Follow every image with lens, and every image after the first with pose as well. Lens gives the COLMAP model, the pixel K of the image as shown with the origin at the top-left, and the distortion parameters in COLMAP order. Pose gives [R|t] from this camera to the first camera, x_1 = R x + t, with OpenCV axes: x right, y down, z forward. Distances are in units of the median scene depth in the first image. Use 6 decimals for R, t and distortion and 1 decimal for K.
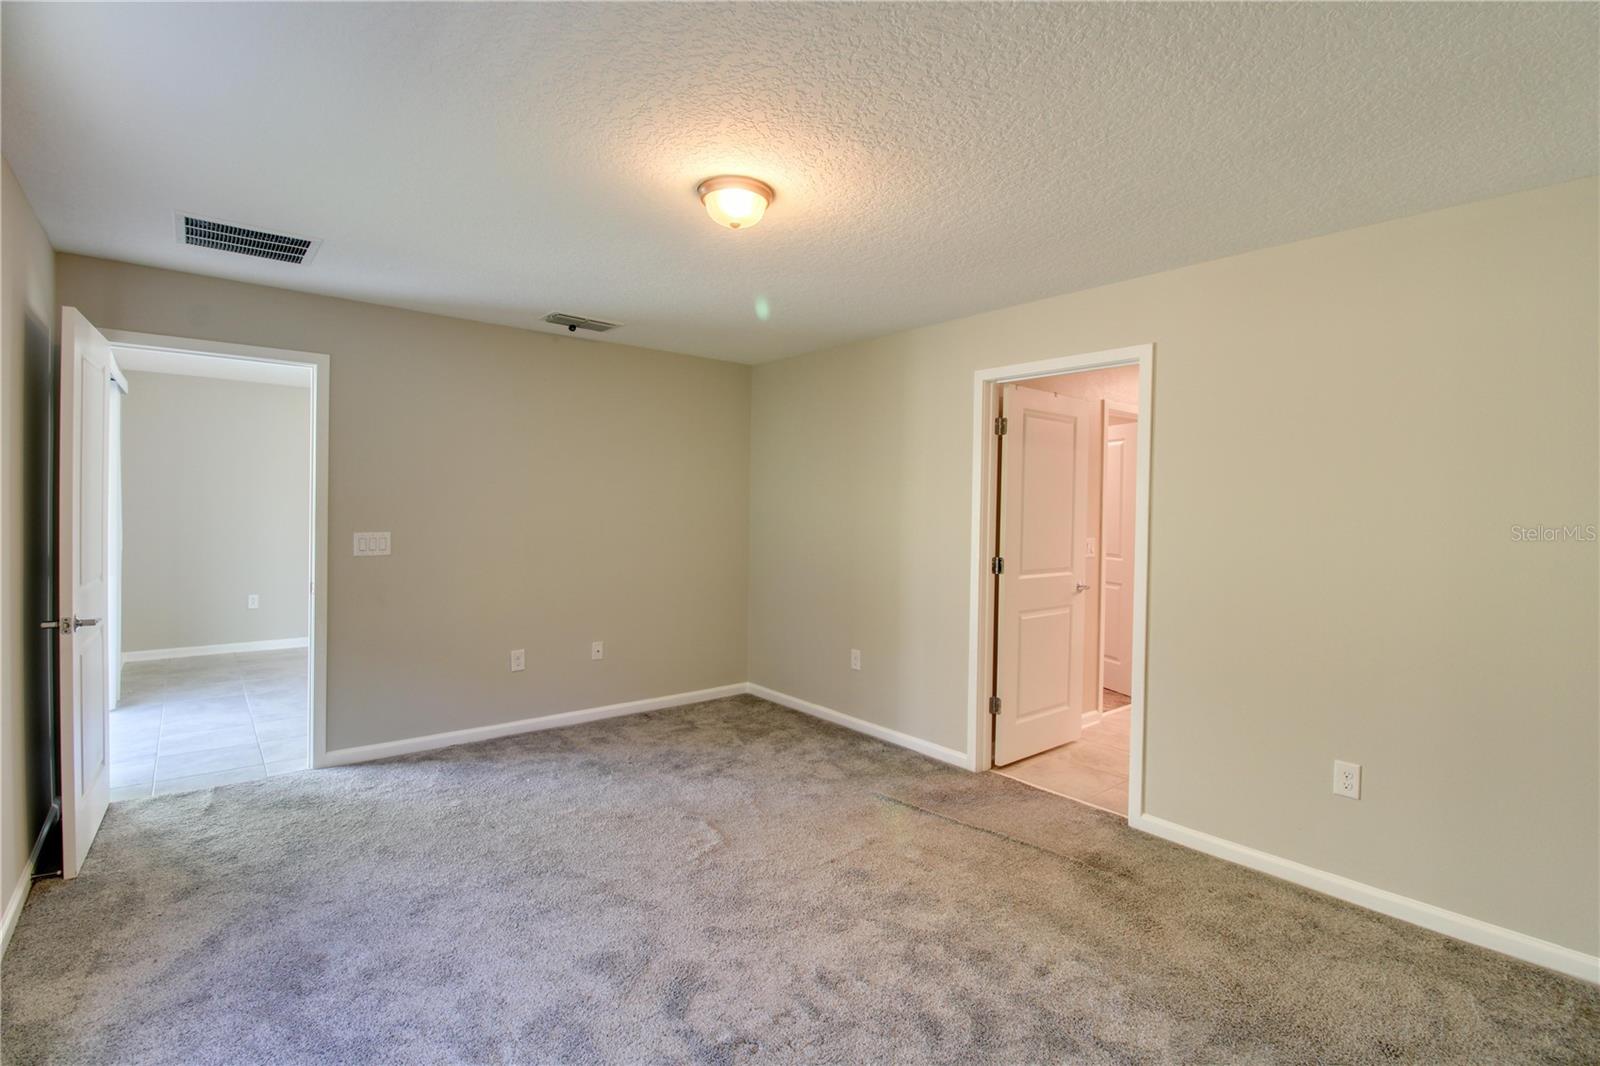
lens RADIAL K [[740.7, 0, 810.2], [0, 740.7, 517.4], [0, 0, 1]] dist [0.015111, -0.021050]
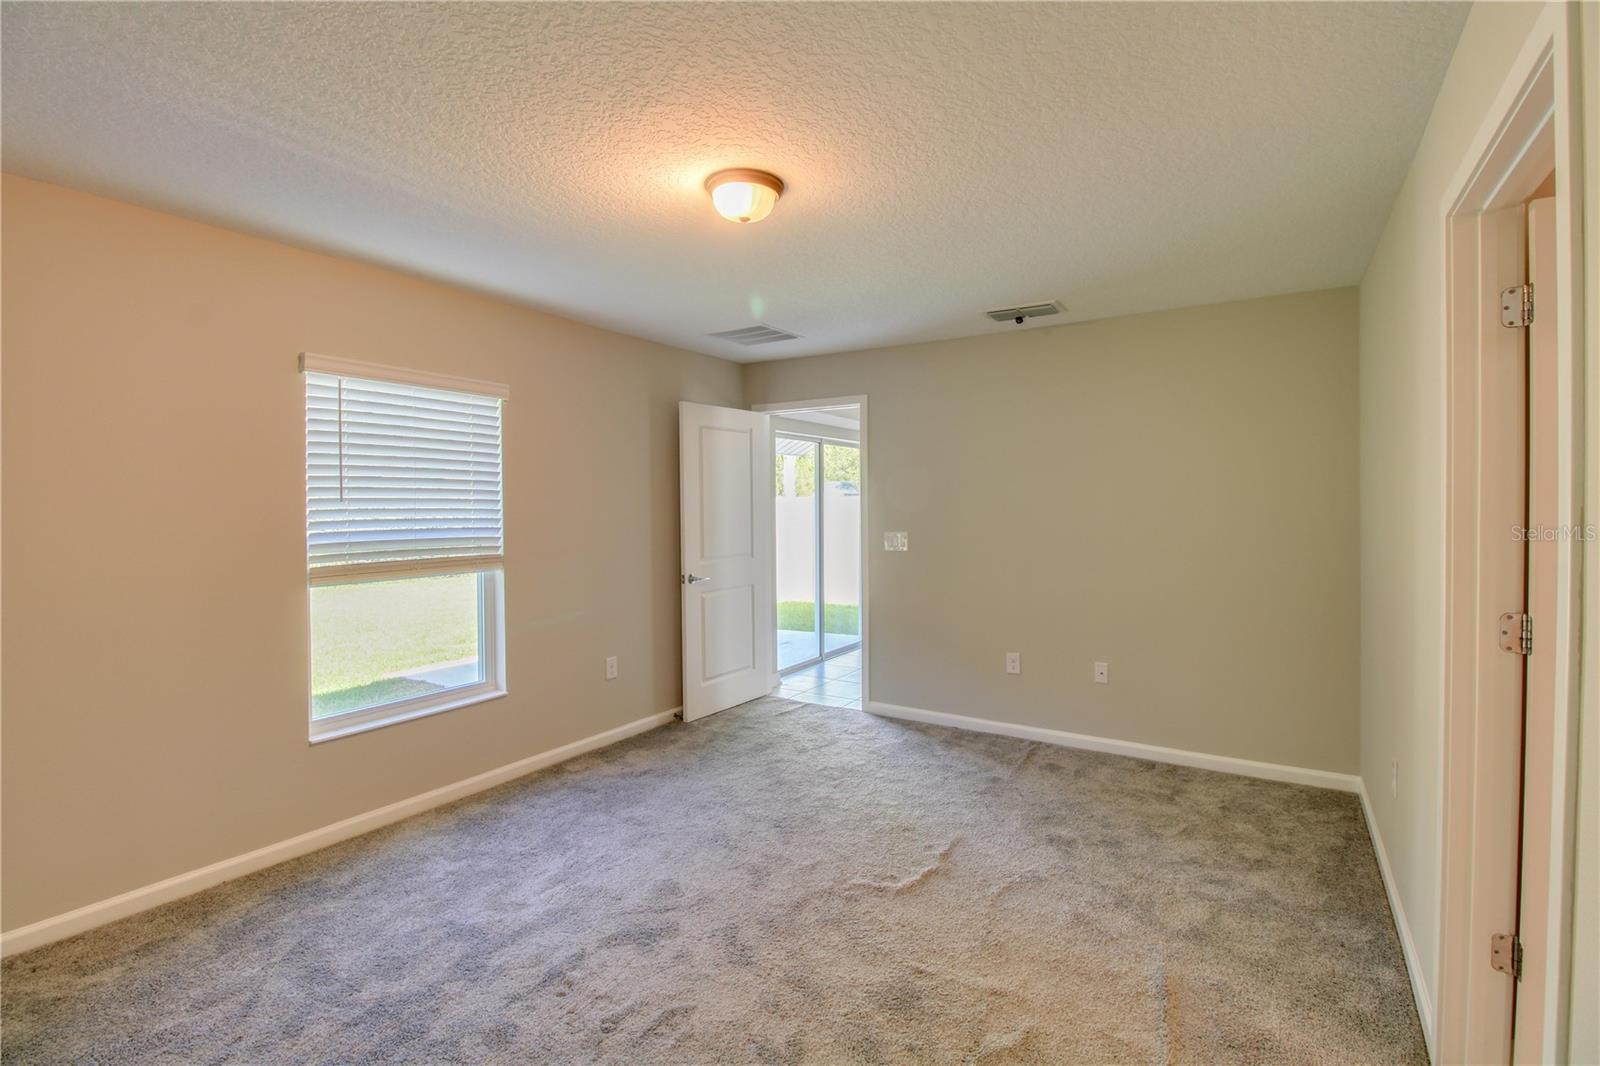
lens RADIAL K [[740.7, 0, 810.2], [0, 740.7, 517.4], [0, 0, 1]] dist [0.015111, -0.021050]
pose [[0.310888, -0.003331, -0.950441, 0.533423], [-0.003818, 0.999981, -0.004753, 0.002469], [0.950439, 0.005106, 0.310870, 0.486438]]
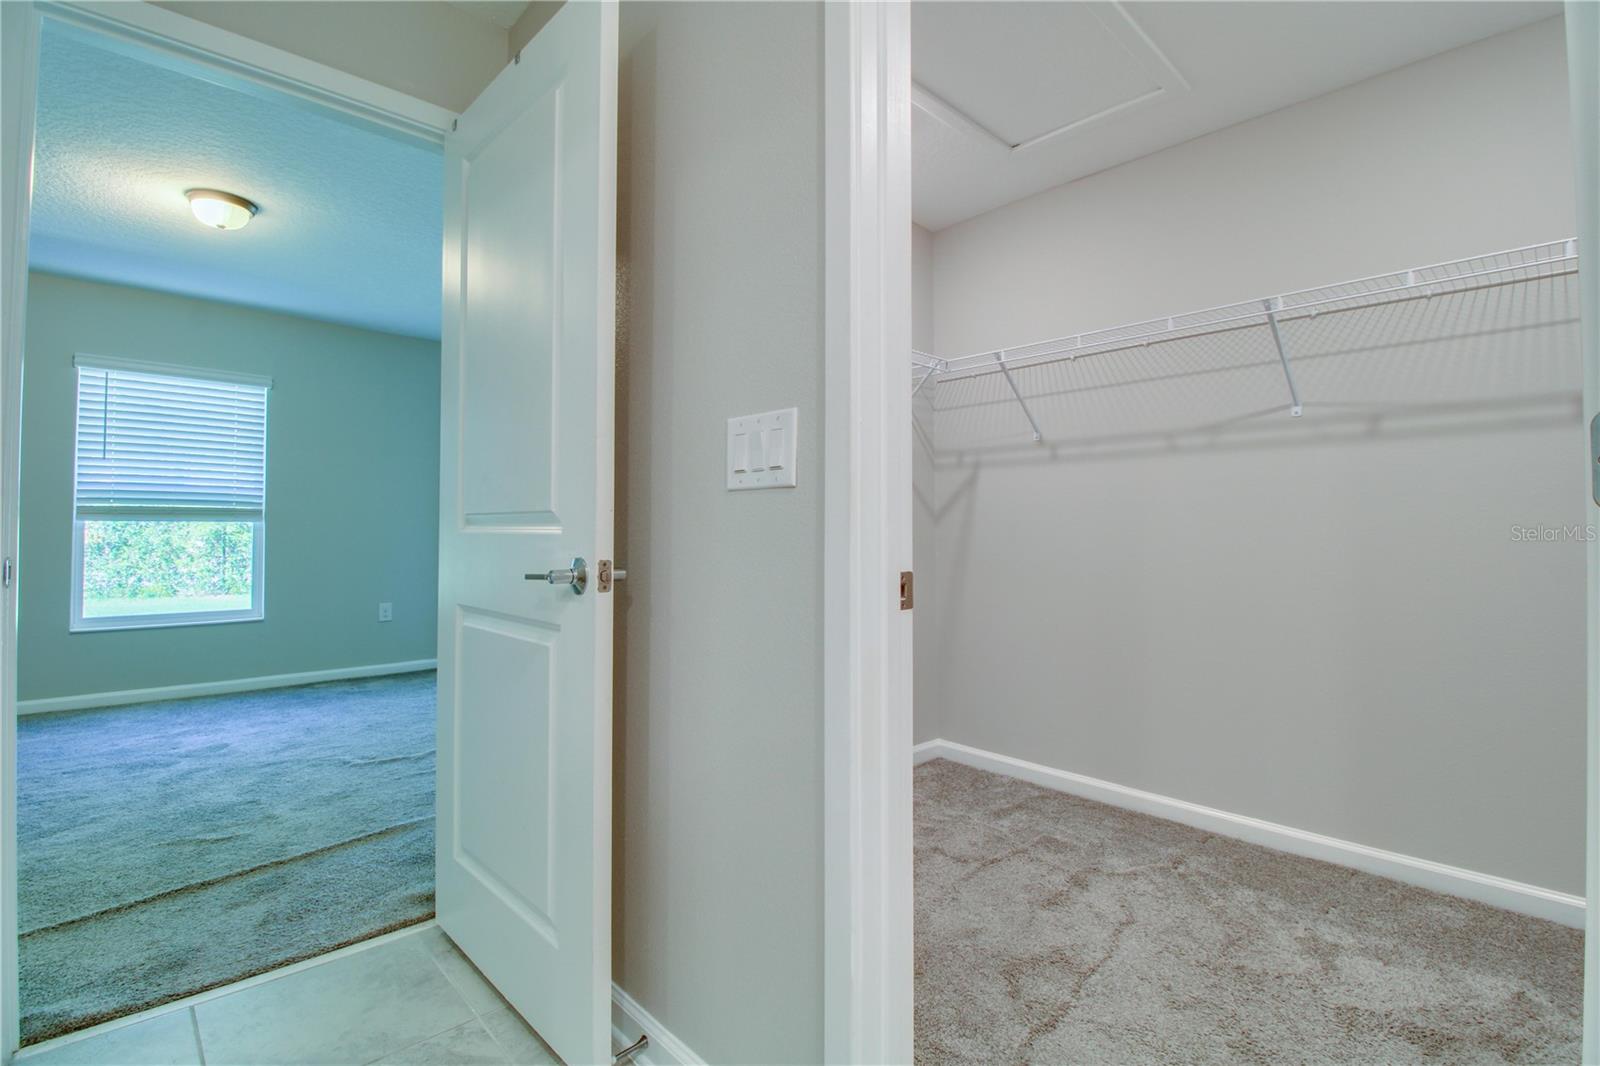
lens RADIAL K [[740.7, 0, 810.2], [0, 740.7, 517.4], [0, 0, 1]] dist [0.015111, -0.021050]
pose [[0.069213, -0.035804, -0.996959, 0.773892], [-0.018208, 0.999144, -0.037146, 0.089054], [0.997436, 0.020723, 0.068502, 1.214728]]
